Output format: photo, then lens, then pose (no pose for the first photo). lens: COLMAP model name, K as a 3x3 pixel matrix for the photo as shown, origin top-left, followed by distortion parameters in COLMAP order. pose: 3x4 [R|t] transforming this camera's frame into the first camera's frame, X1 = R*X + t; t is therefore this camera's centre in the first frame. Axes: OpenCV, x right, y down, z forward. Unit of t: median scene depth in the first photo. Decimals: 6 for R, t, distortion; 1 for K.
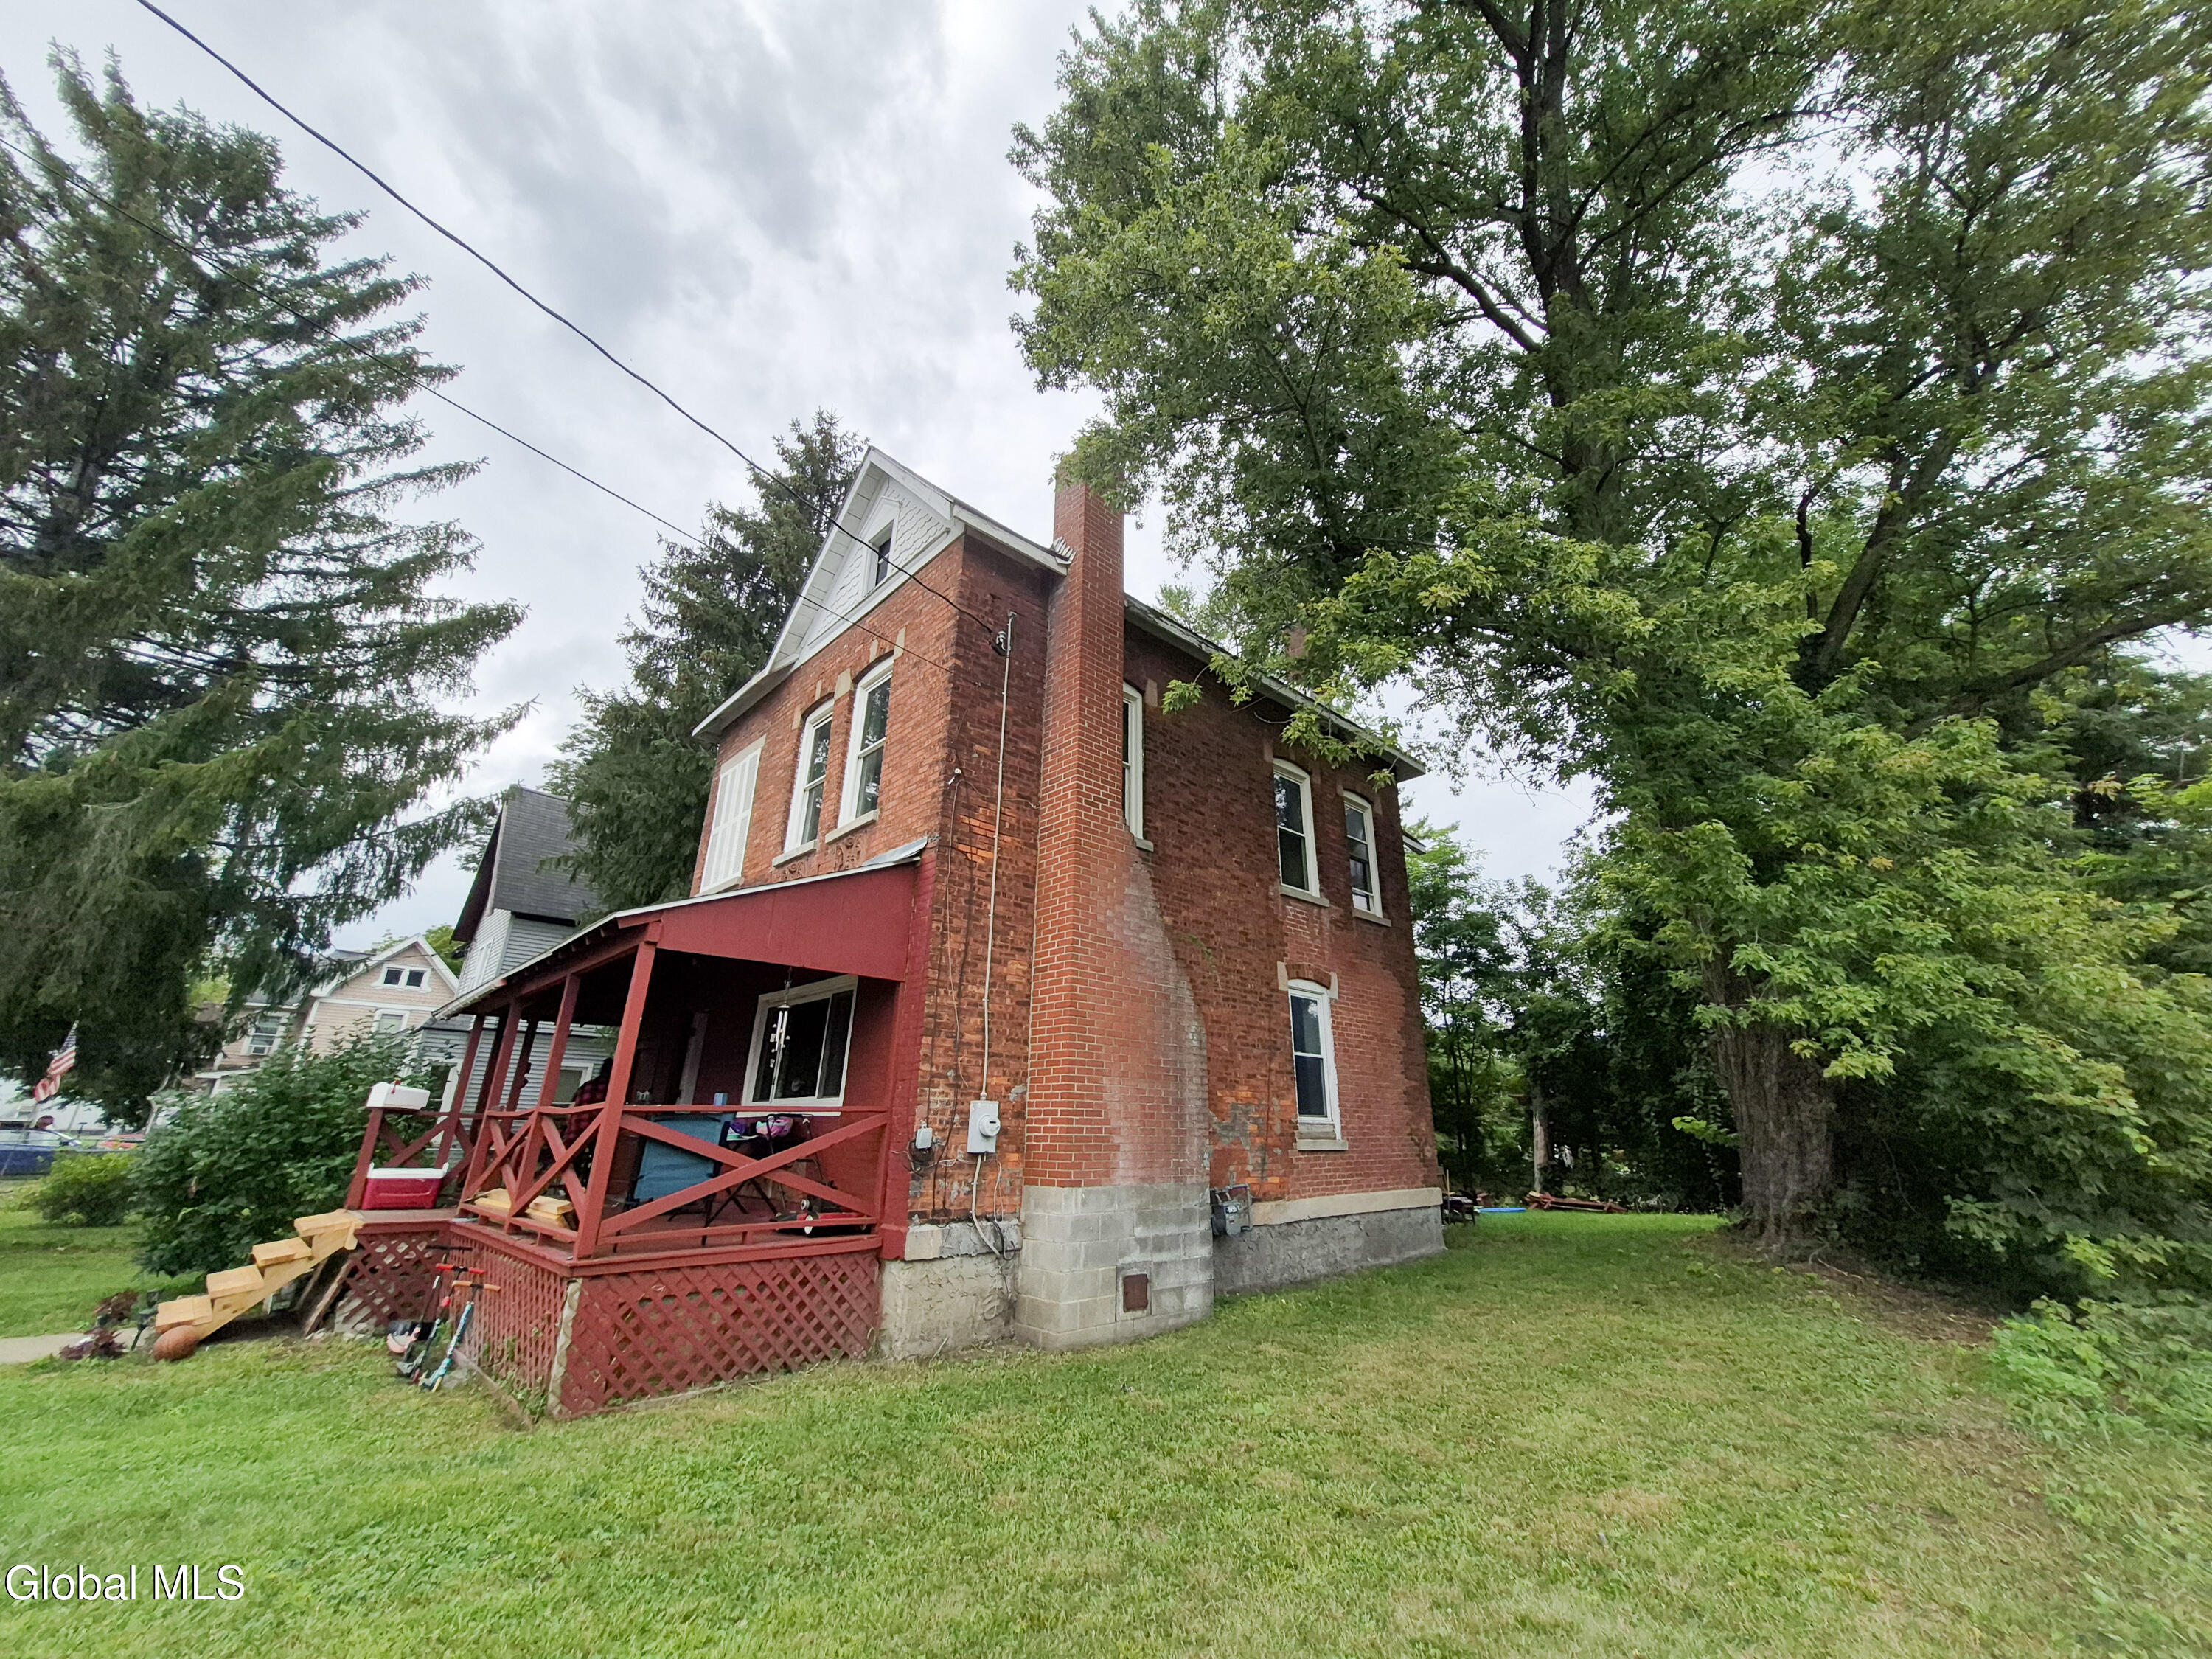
lens RADIAL K [[865.2, 0, 1128.4], [0, 865.2, 809.7], [0, 0, 1]] dist [-0.000801, -0.000282]
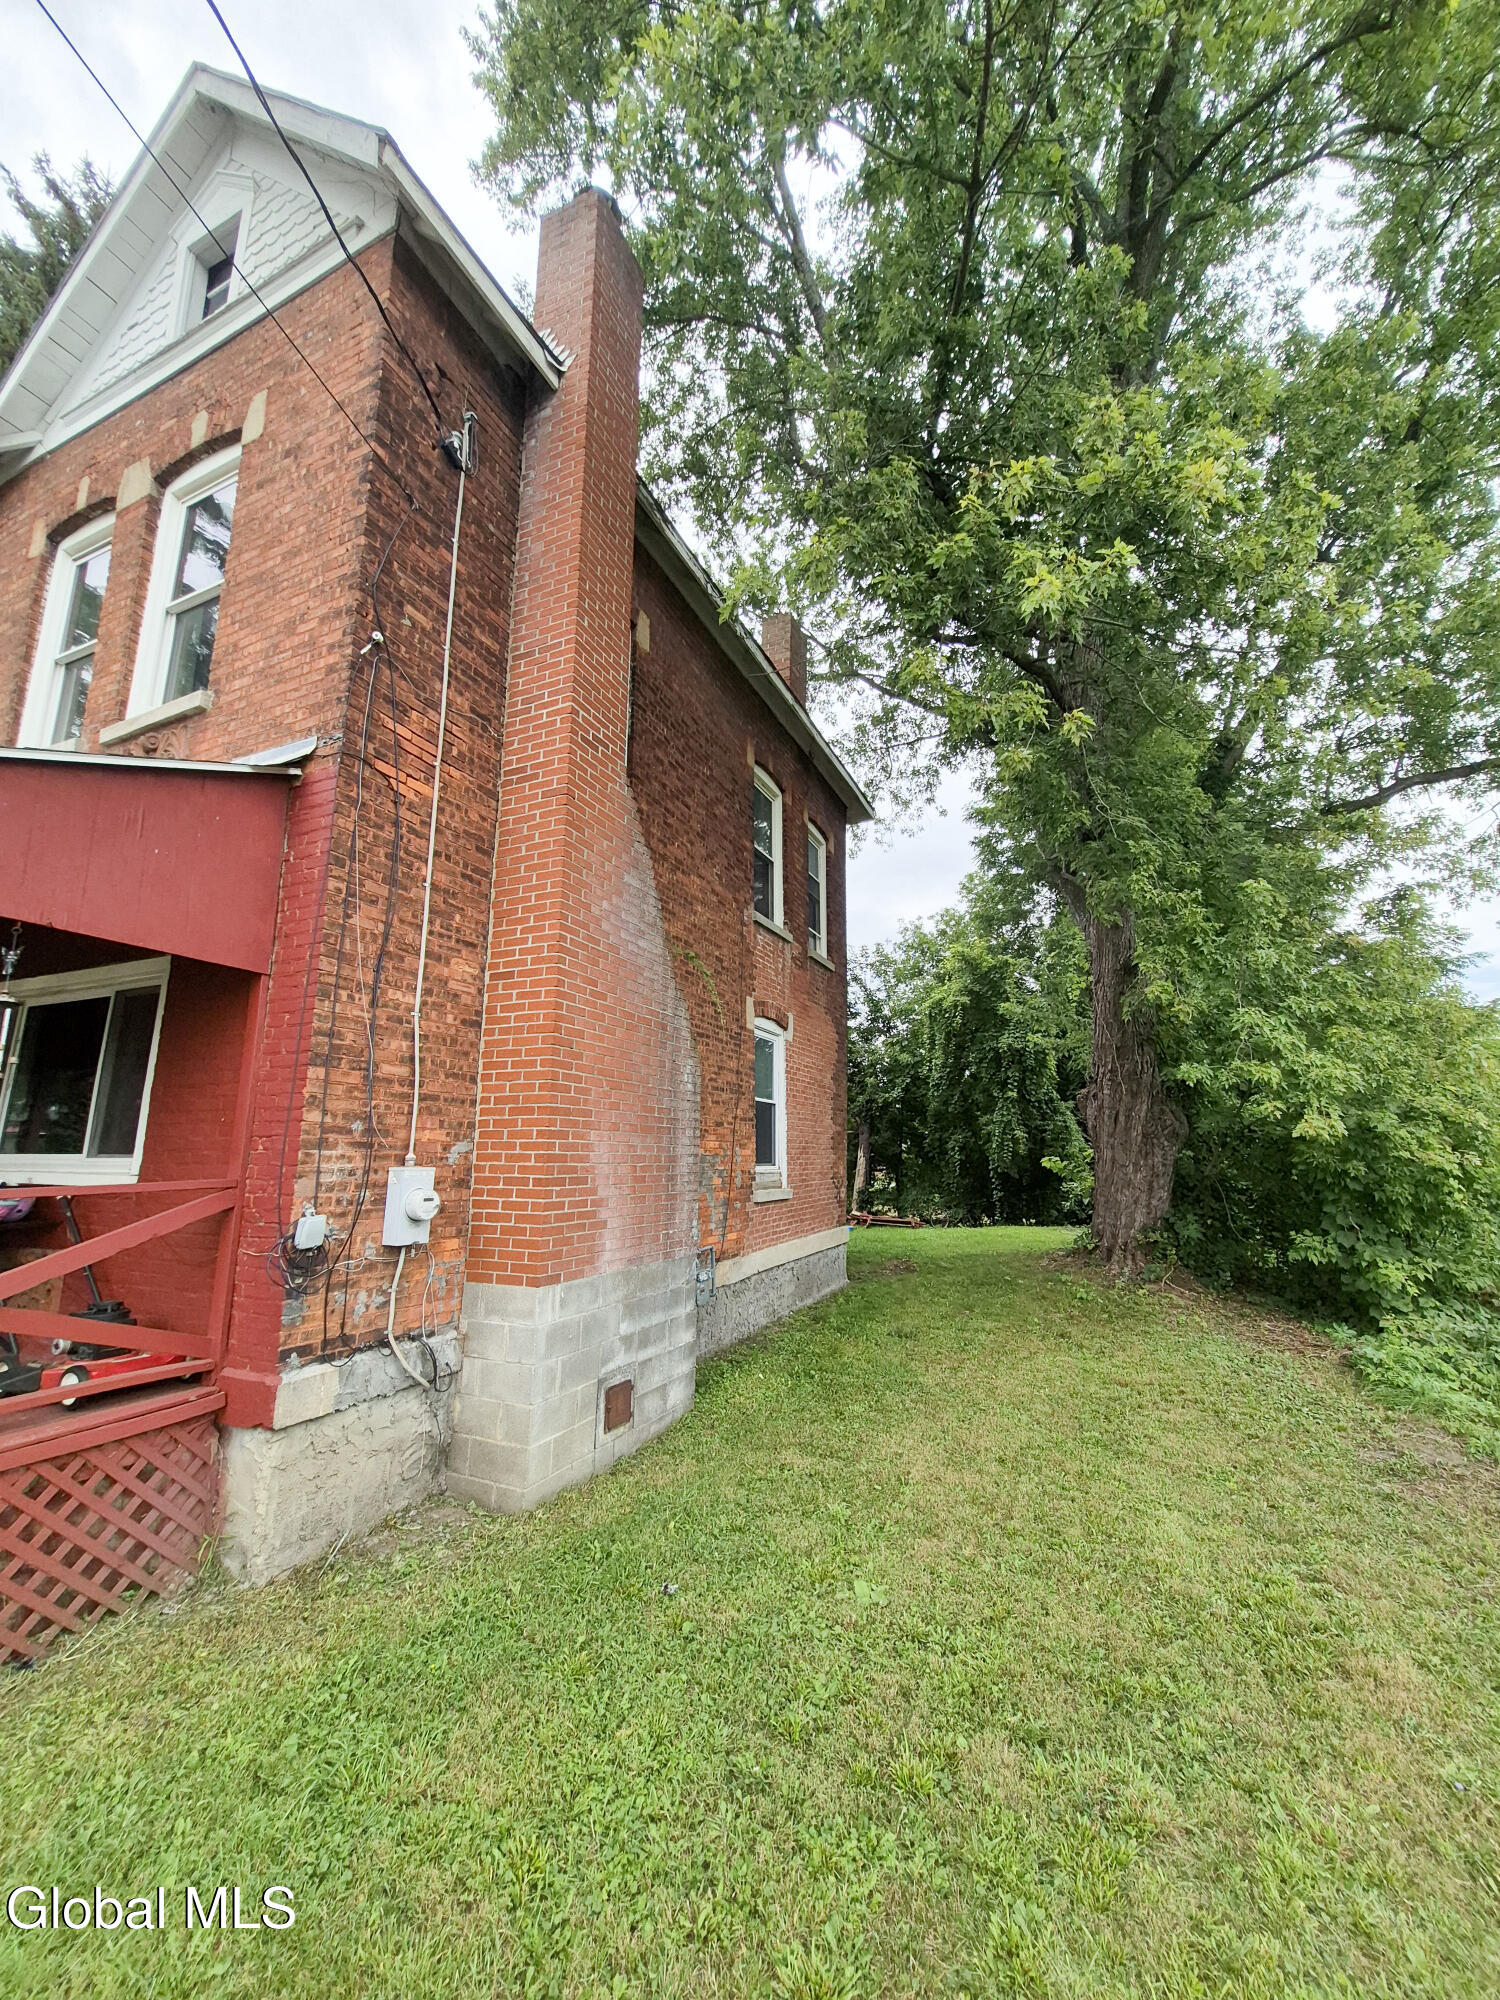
lens RADIAL K [[782.3, 0, 778.8], [0, 782.3, 1017.0], [0, 0, 1]] dist [-0.000801, -0.000282]
pose [[0.923967, 0.063534, 0.377159, -0.131543], [-0.131827, 0.978583, 0.158104, 0.092816], [-0.359037, -0.195803, 0.912553, 0.365867]]
